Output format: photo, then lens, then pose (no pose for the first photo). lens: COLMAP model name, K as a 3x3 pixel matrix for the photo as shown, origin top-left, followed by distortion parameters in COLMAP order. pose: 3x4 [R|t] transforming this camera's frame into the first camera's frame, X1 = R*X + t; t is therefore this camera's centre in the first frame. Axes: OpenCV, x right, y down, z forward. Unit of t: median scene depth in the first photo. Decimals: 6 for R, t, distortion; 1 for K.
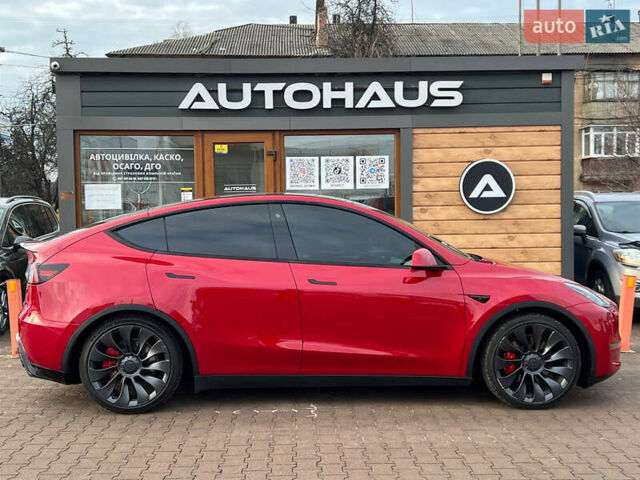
lens RADIAL K [[797.8, 0, 312.7], [0, 797.8, 242.0], [0, 0, 1]] dist [0.167569, -0.514540]
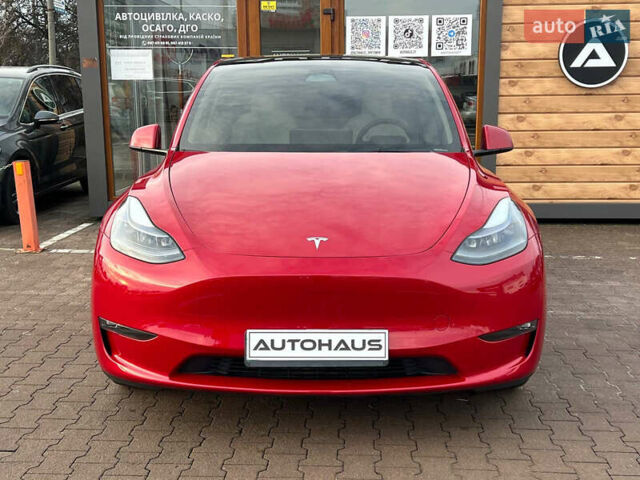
lens RADIAL K [[797.8, 0, 312.7], [0, 797.8, 242.0], [0, 0, 1]] dist [0.167569, -0.514540]
pose [[0.996723, 0.021321, -0.078027, 0.001870], [-0.009874, 0.989492, 0.144247, 0.004453], [0.080283, -0.143004, 0.986461, 0.143136]]
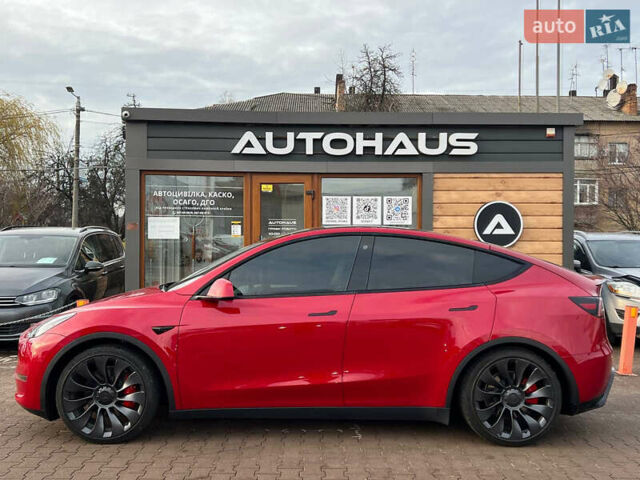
lens RADIAL K [[641.3, 0, 320.0], [0, 641.3, 240.0], [0, 0, 1]] dist [0.161434, -0.424373]
pose [[0.999776, 0.017703, -0.011618, -0.025543], [-0.018206, 0.998833, -0.044740, -0.001741], [0.010812, 0.044942, 0.998931, 0.078122]]
